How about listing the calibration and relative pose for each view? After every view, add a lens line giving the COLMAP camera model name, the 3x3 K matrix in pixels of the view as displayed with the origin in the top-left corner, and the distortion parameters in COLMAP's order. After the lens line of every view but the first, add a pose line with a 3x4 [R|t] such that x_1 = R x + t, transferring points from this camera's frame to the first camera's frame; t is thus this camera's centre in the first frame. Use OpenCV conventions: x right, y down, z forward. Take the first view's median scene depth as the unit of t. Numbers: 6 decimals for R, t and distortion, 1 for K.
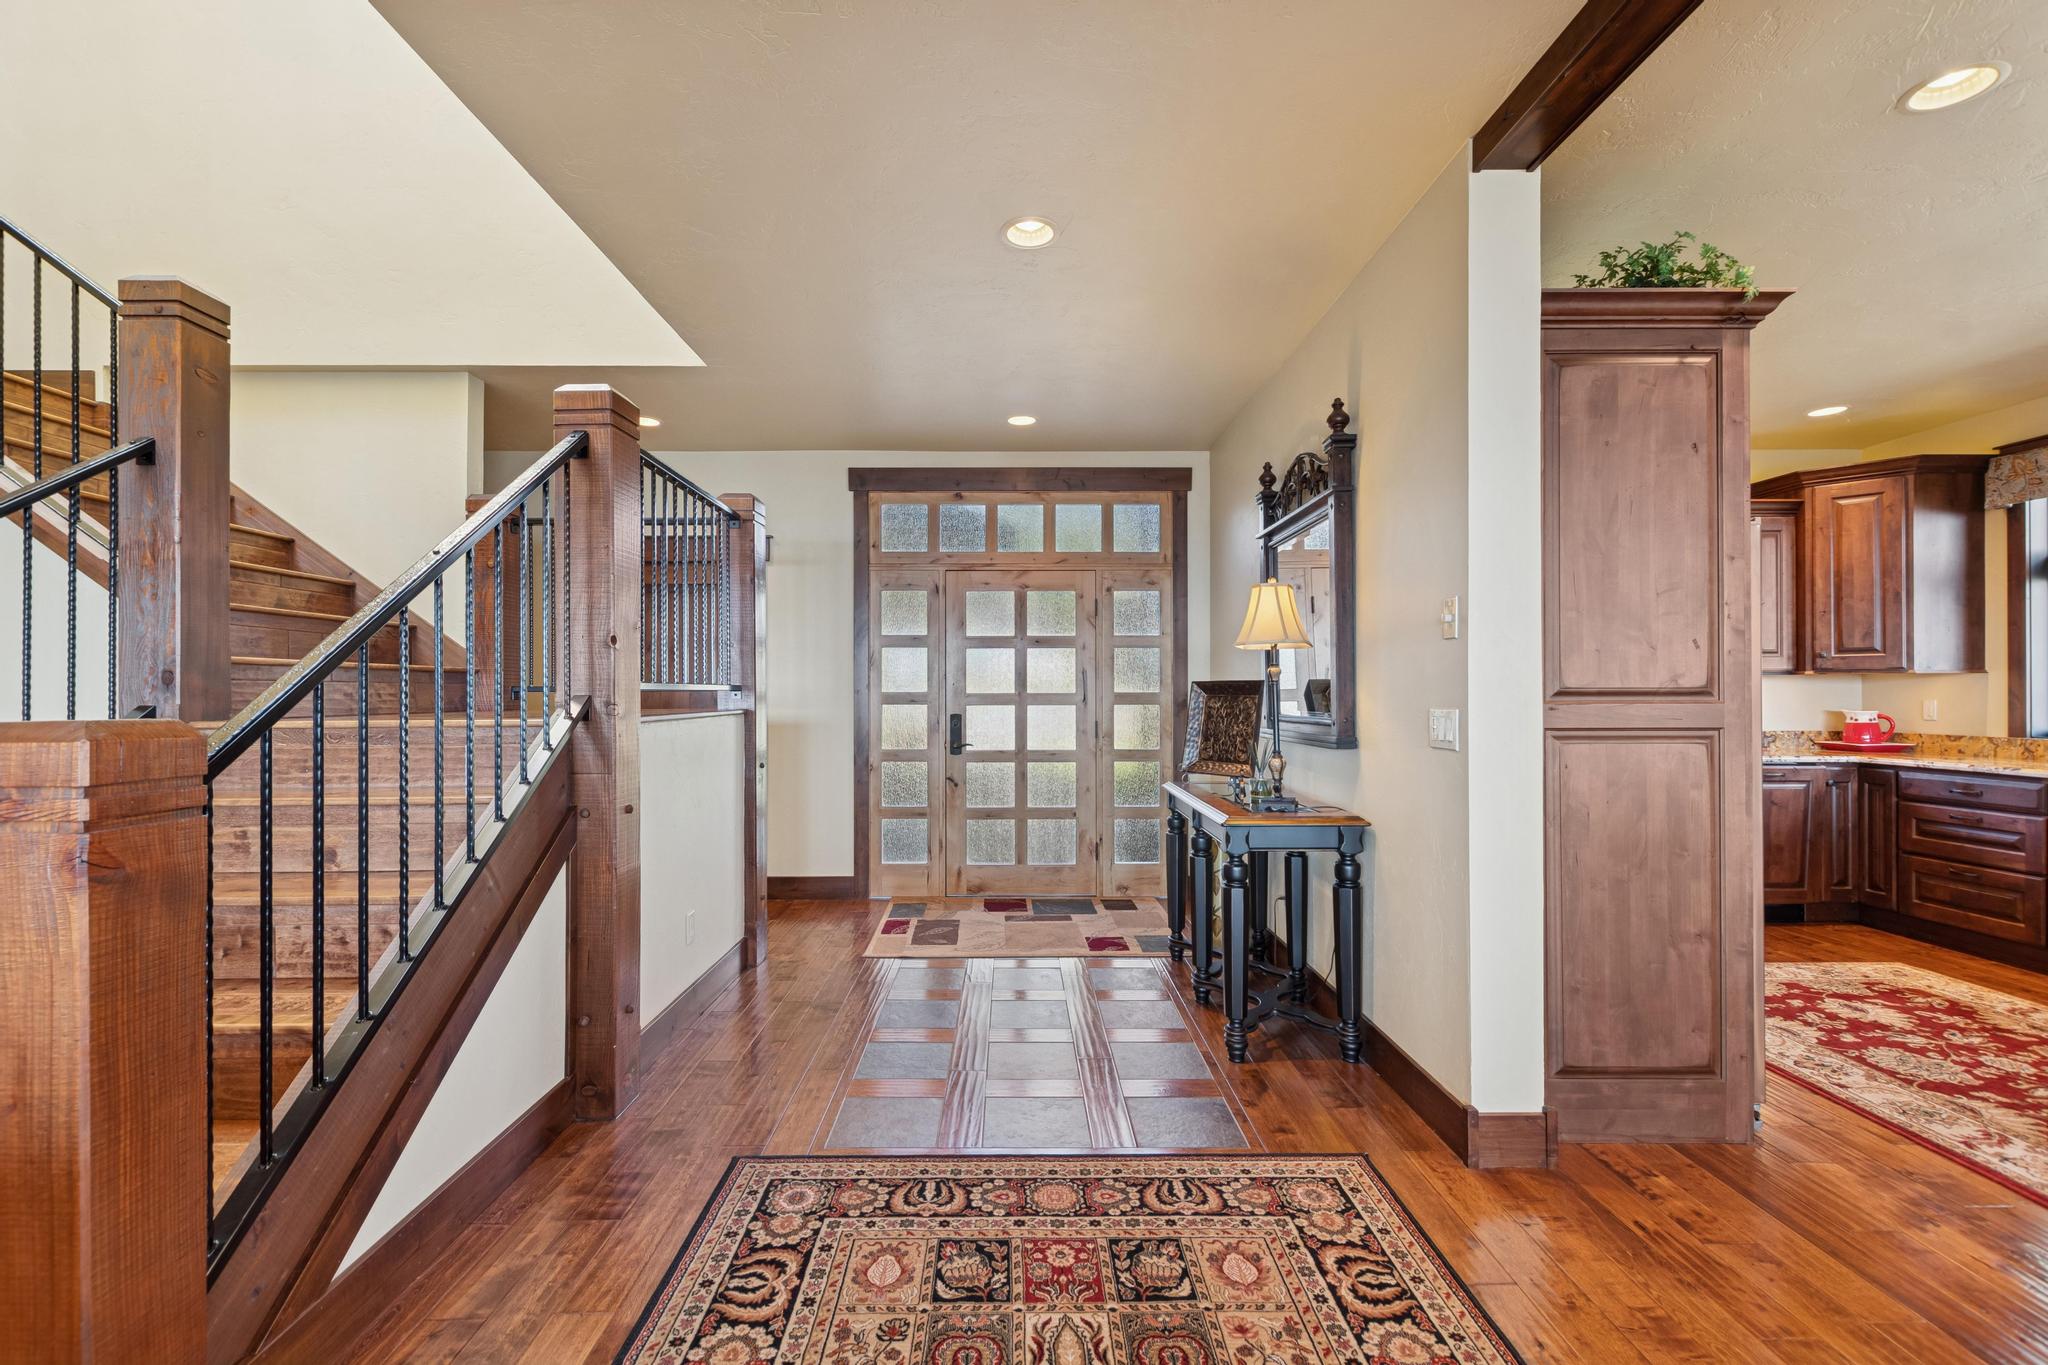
lens RADIAL K [[899.5, 0, 1018.6], [0, 899.5, 686.7], [0, 0, 1]] dist [-0.011413, -0.001234]
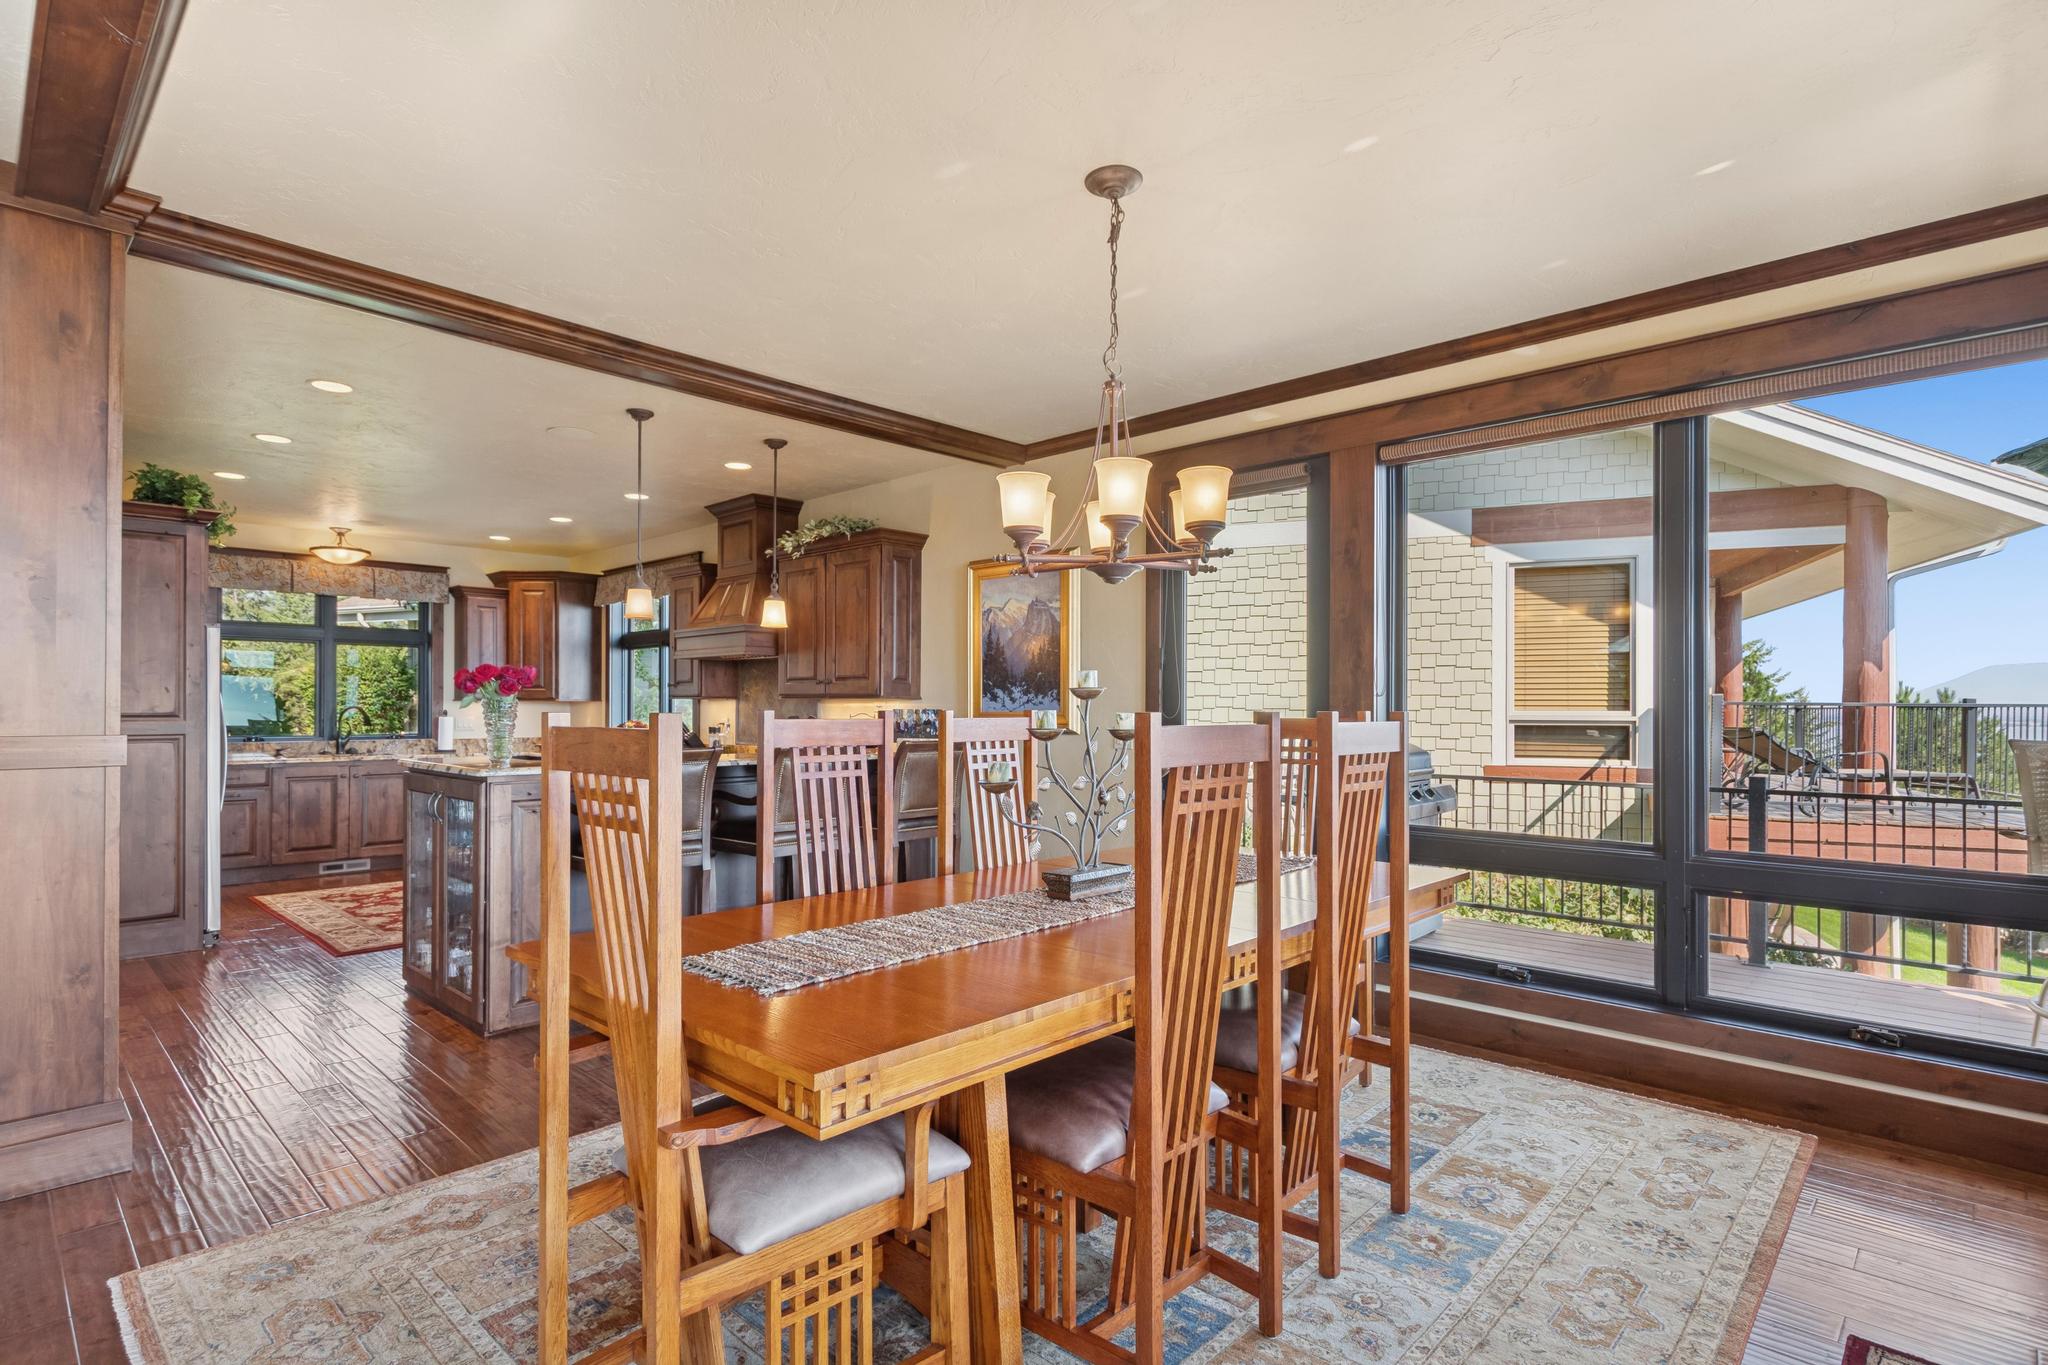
lens RADIAL K [[1018.2, 0, 1023.8], [0, 1018.2, 702.1], [0, 0, 1]] dist [-0.001750, -0.000244]
pose [[0.701294, 0.006847, 0.712840, 0.496725], [-0.008156, 0.999965, -0.001580, -0.033073], [-0.712826, -0.004706, 0.701325, -1.793614]]
